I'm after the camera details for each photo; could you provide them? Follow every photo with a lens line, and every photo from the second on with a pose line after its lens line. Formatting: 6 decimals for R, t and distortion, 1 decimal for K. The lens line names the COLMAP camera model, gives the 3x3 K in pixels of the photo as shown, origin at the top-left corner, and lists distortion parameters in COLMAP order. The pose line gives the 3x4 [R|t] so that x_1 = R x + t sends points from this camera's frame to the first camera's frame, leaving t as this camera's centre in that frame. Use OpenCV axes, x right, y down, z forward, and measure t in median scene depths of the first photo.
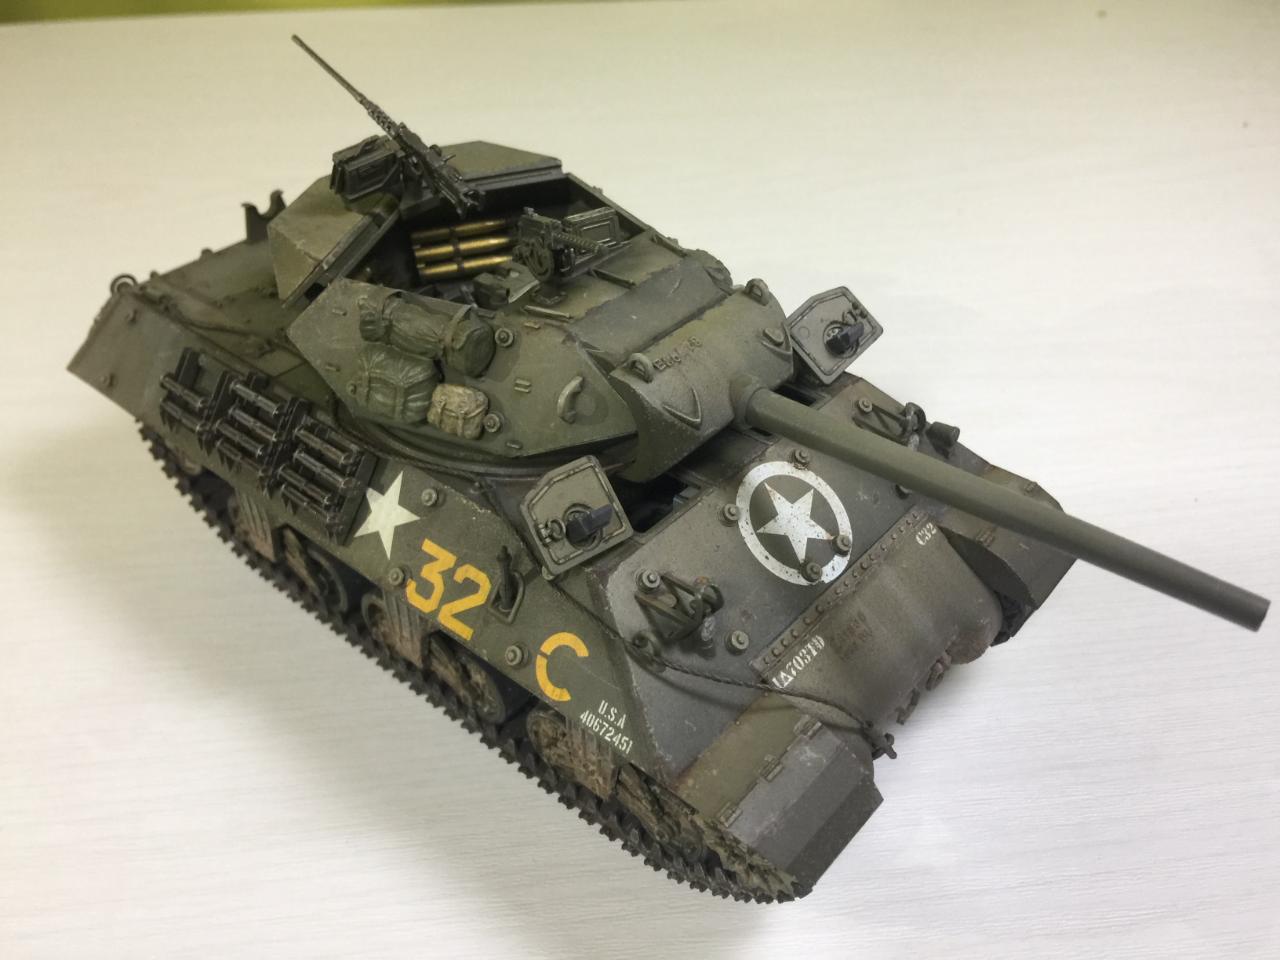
lens RADIAL K [[1141.9, 0, 647.7], [0, 1141.9, 475.8], [0, 0, 1]] dist [0.044576, -0.121571]
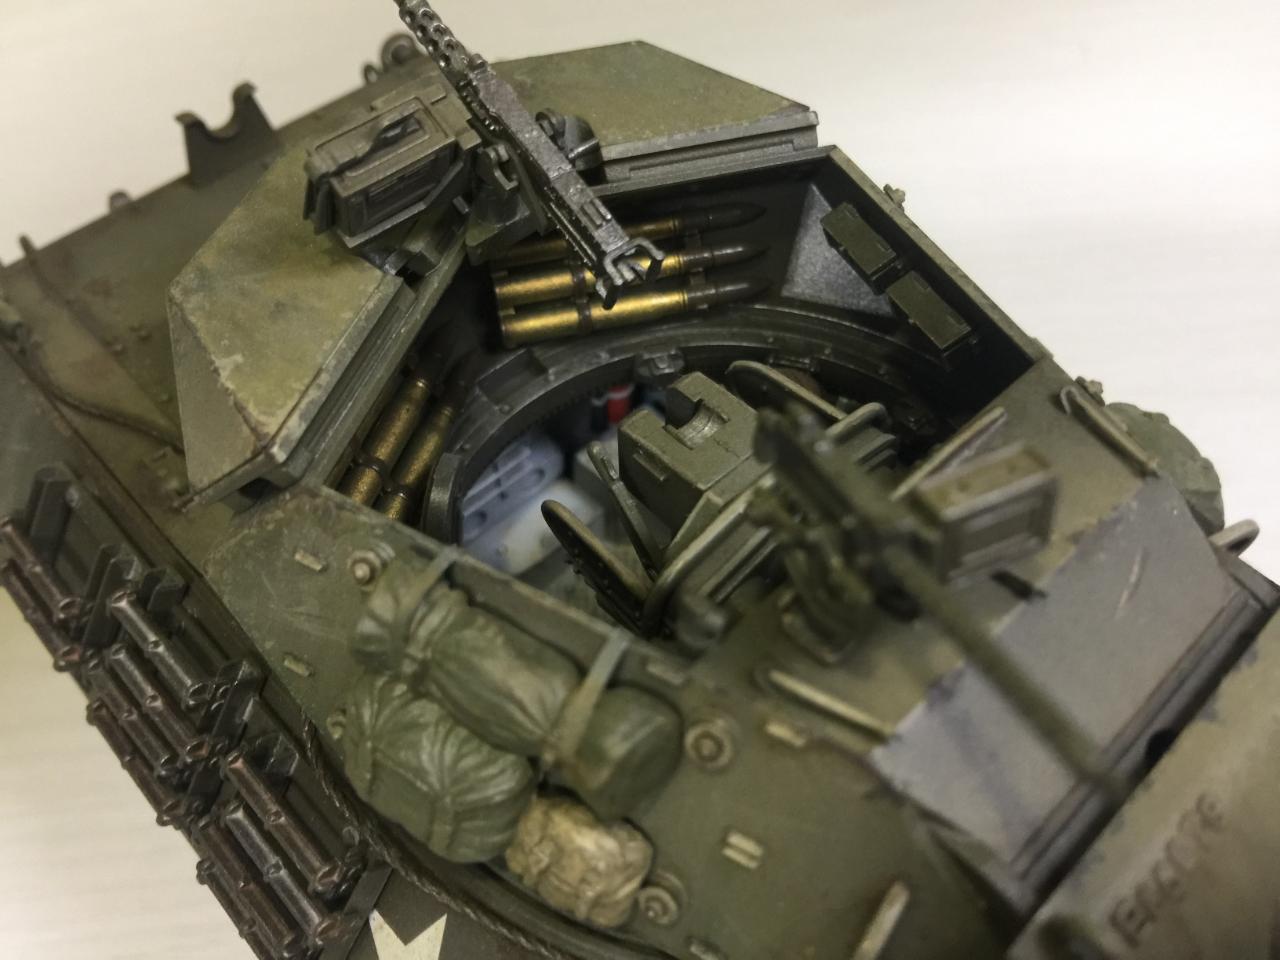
lens RADIAL K [[1141.9, 0, 630.2], [0, 1141.9, 479.3], [0, 0, 1]] dist [0.044576, -0.121571]
pose [[0.994271, 0.087406, -0.061531, -0.120235], [-0.069607, 0.966291, 0.247863, -0.267684], [0.081122, -0.242160, 0.966839, 0.567105]]
